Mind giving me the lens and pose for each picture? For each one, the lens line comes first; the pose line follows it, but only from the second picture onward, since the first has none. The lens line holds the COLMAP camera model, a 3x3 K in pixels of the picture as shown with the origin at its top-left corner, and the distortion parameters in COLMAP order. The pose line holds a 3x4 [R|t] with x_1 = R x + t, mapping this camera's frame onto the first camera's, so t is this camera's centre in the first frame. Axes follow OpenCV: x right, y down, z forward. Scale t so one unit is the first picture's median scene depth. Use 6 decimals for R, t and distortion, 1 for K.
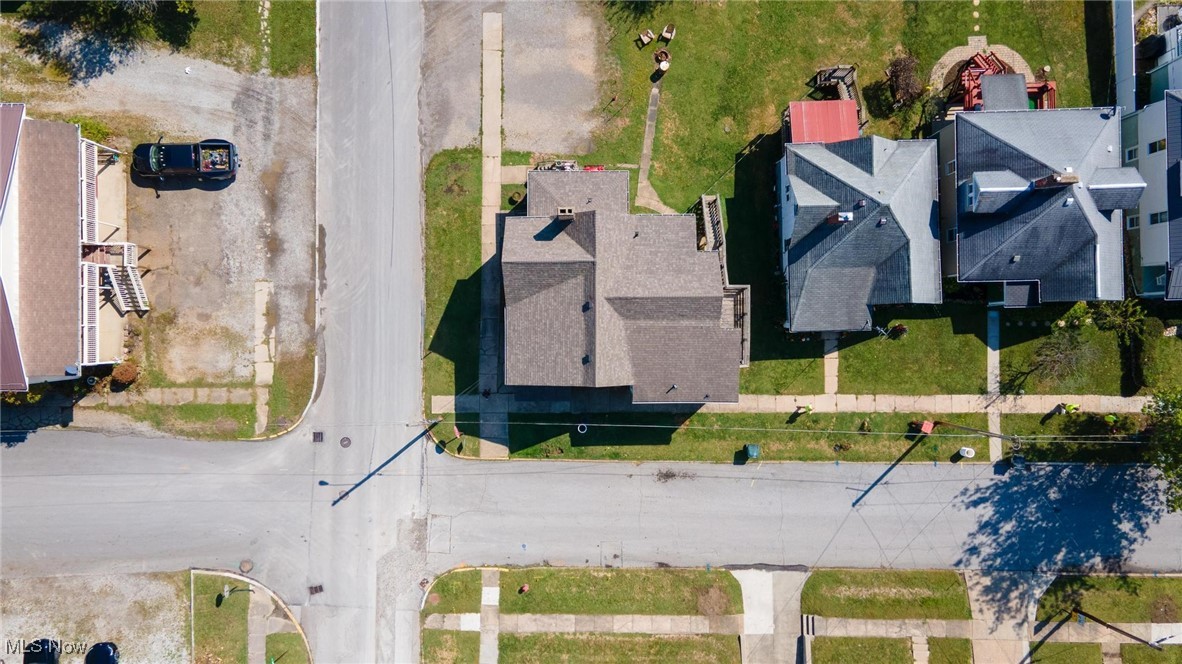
lens RADIAL K [[862.9, 0, 588.7], [0, 862.9, 327.5], [0, 0, 1]] dist [0.021193, 0.048983]
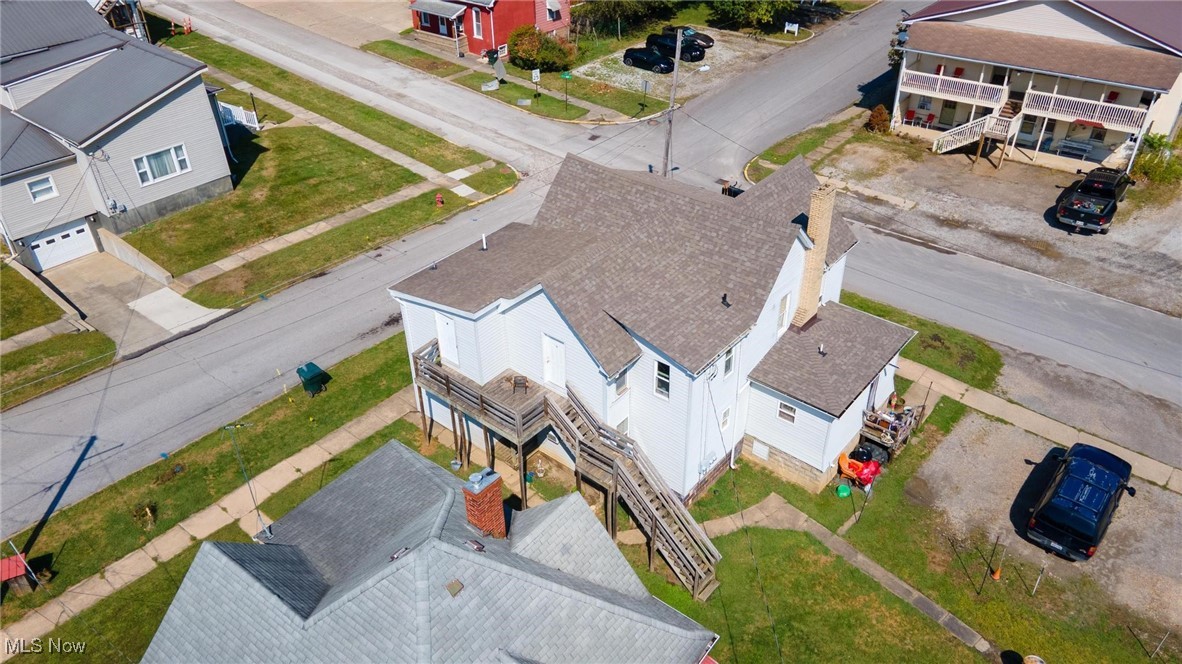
lens RADIAL K [[862.9, 0, 588.7], [0, 862.9, 327.5], [0, 0, 1]] dist [0.021193, 0.048983]
pose [[-0.637637, 0.438320, -0.633478, 0.419632], [-0.770151, -0.344647, 0.536736, -0.306232], [0.016936, 0.830117, 0.557332, 0.623395]]
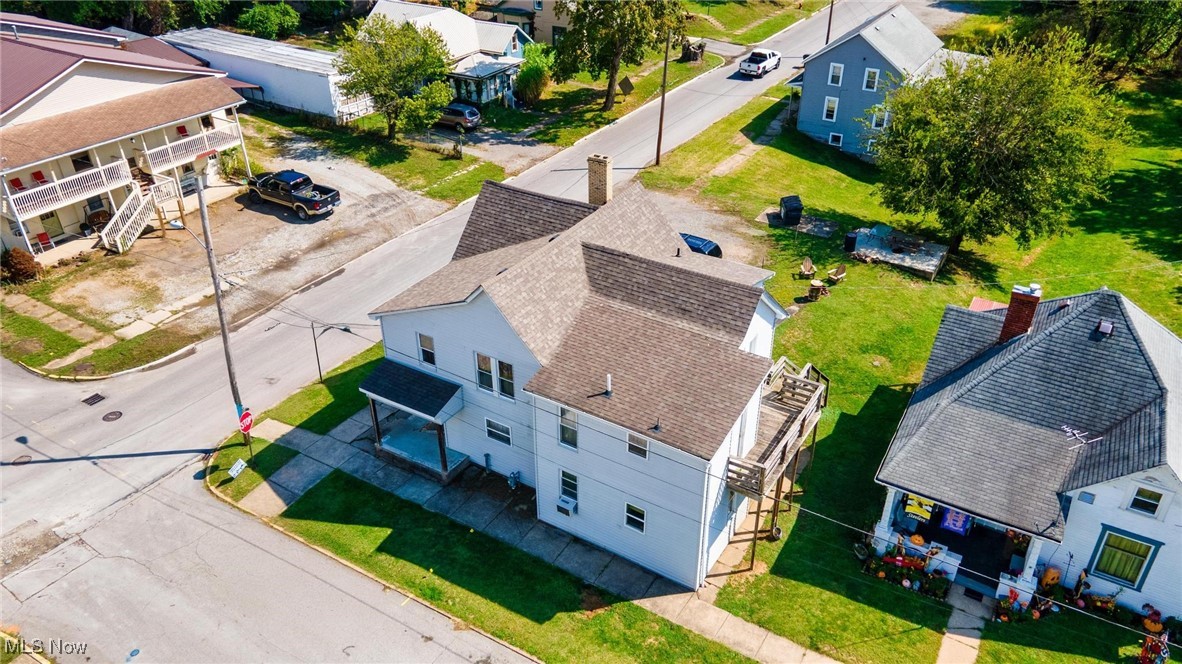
lens RADIAL K [[862.9, 0, 588.7], [0, 862.9, 327.5], [0, 0, 1]] dist [0.021193, 0.048983]
pose [[0.847531, 0.270452, -0.456669, 0.276212], [-0.530638, 0.449107, -0.718837, 0.373559], [0.010682, 0.851563, 0.524144, 0.626494]]
